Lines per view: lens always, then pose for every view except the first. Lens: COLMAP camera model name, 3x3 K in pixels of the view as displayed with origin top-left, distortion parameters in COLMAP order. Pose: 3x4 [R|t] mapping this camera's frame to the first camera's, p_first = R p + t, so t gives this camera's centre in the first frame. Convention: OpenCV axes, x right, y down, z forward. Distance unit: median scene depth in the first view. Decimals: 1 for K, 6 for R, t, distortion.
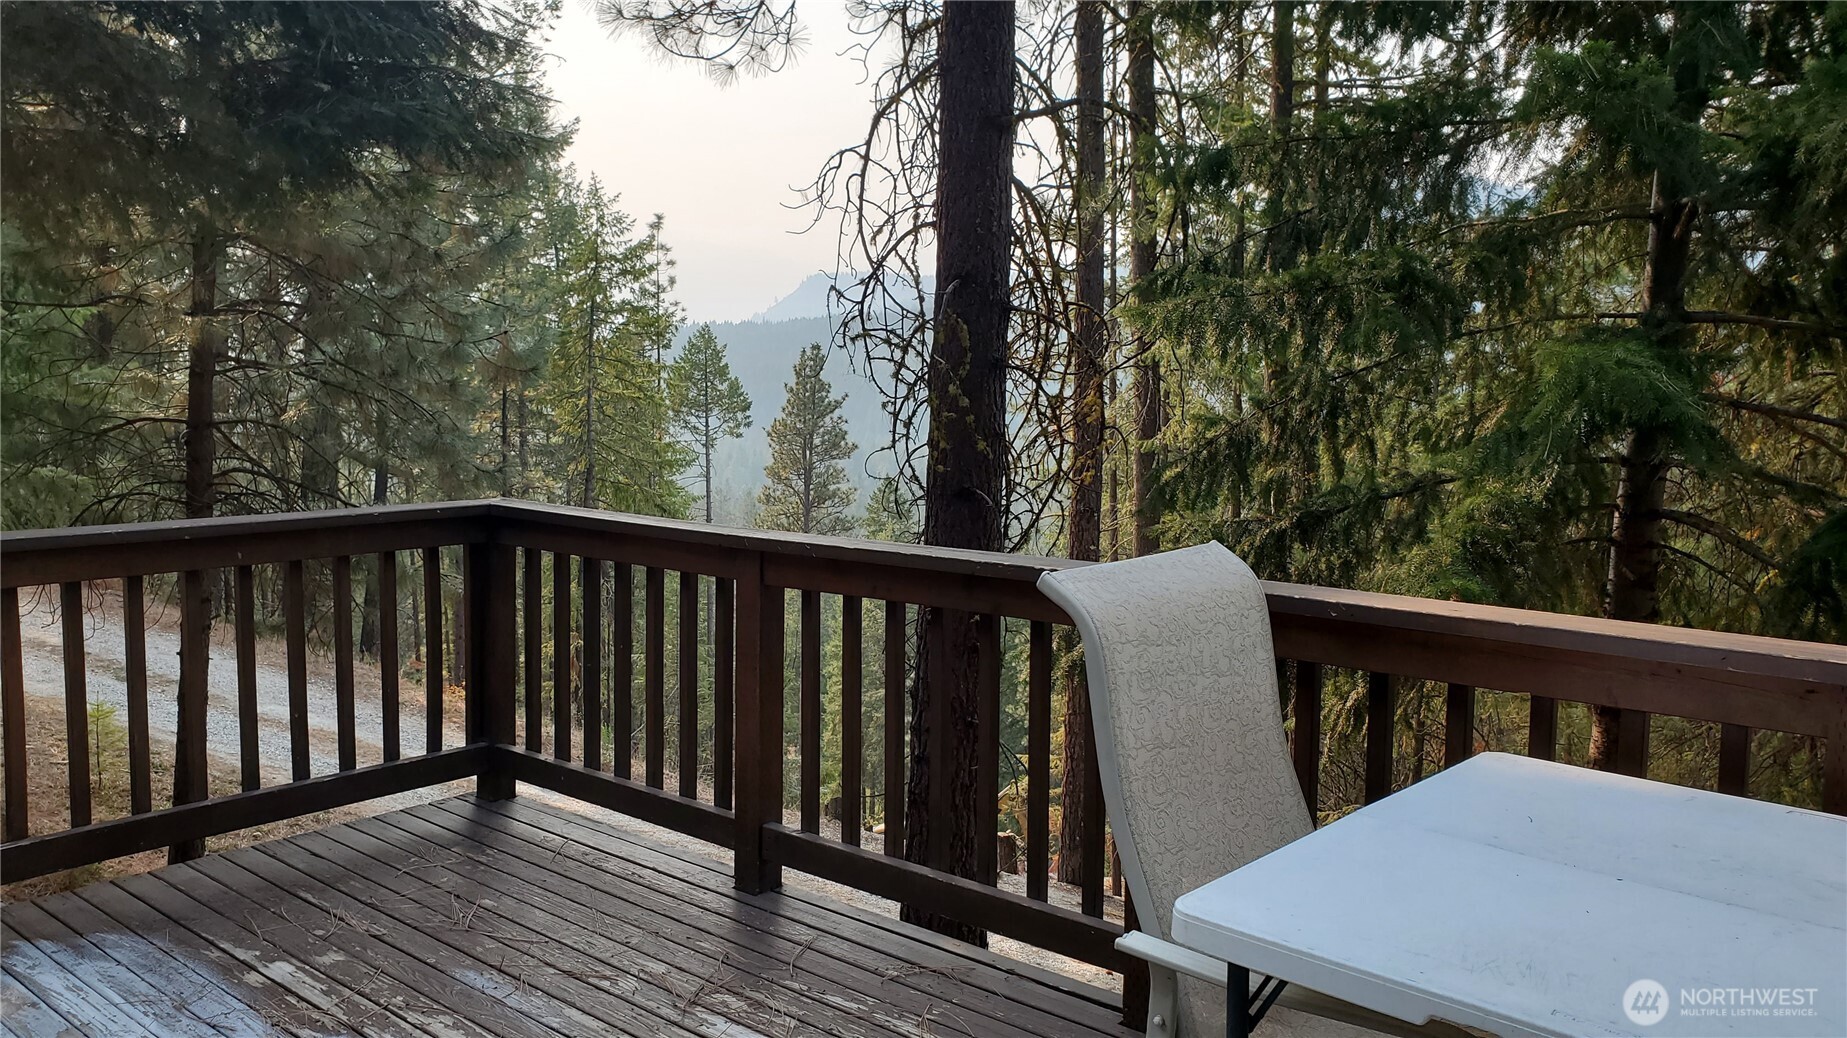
lens RADIAL K [[1402.8, 0, 921.8], [0, 1402.8, 542.0], [0, 0, 1]] dist [0.106254, -0.070392]
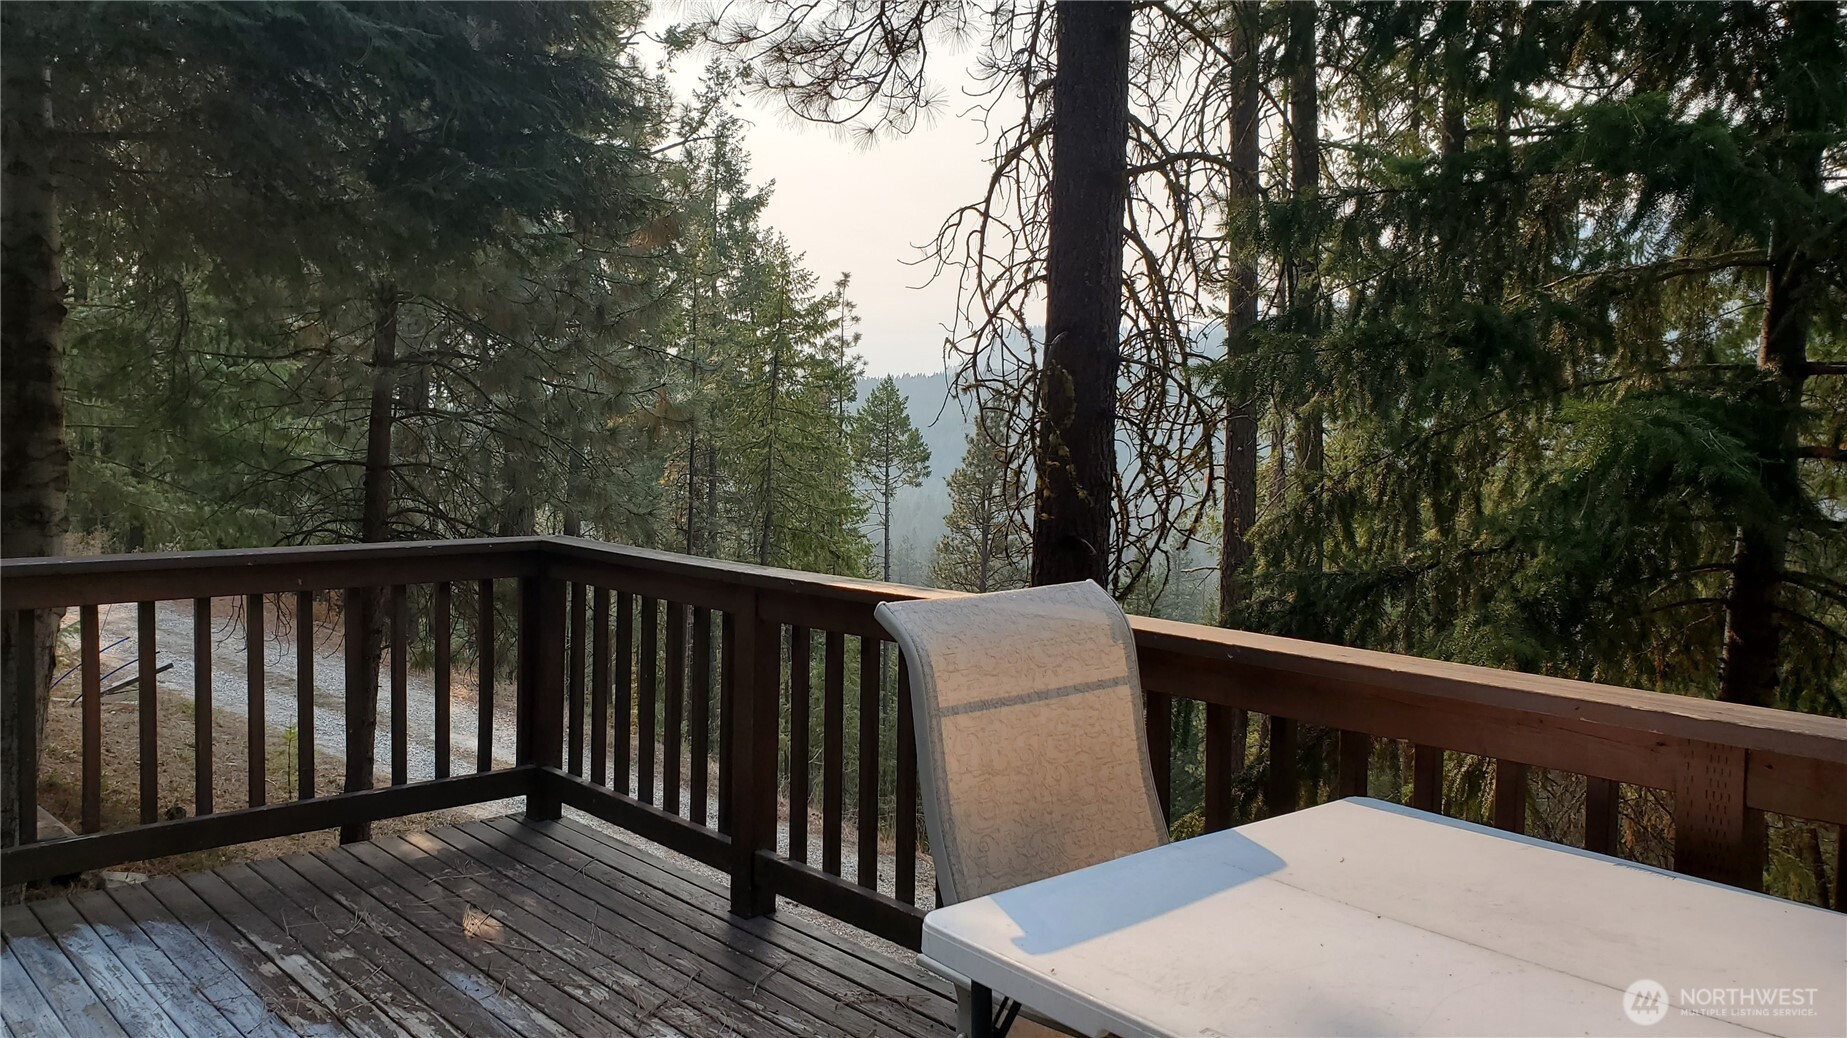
lens RADIAL K [[1402.8, 0, 921.8], [0, 1402.8, 542.0], [0, 0, 1]] dist [0.106254, -0.070392]
pose [[0.992181, 0.019573, -0.123262, 0.129712], [-0.024063, 0.999096, -0.035049, 0.006431], [0.122465, 0.037741, 0.991755, -0.024018]]
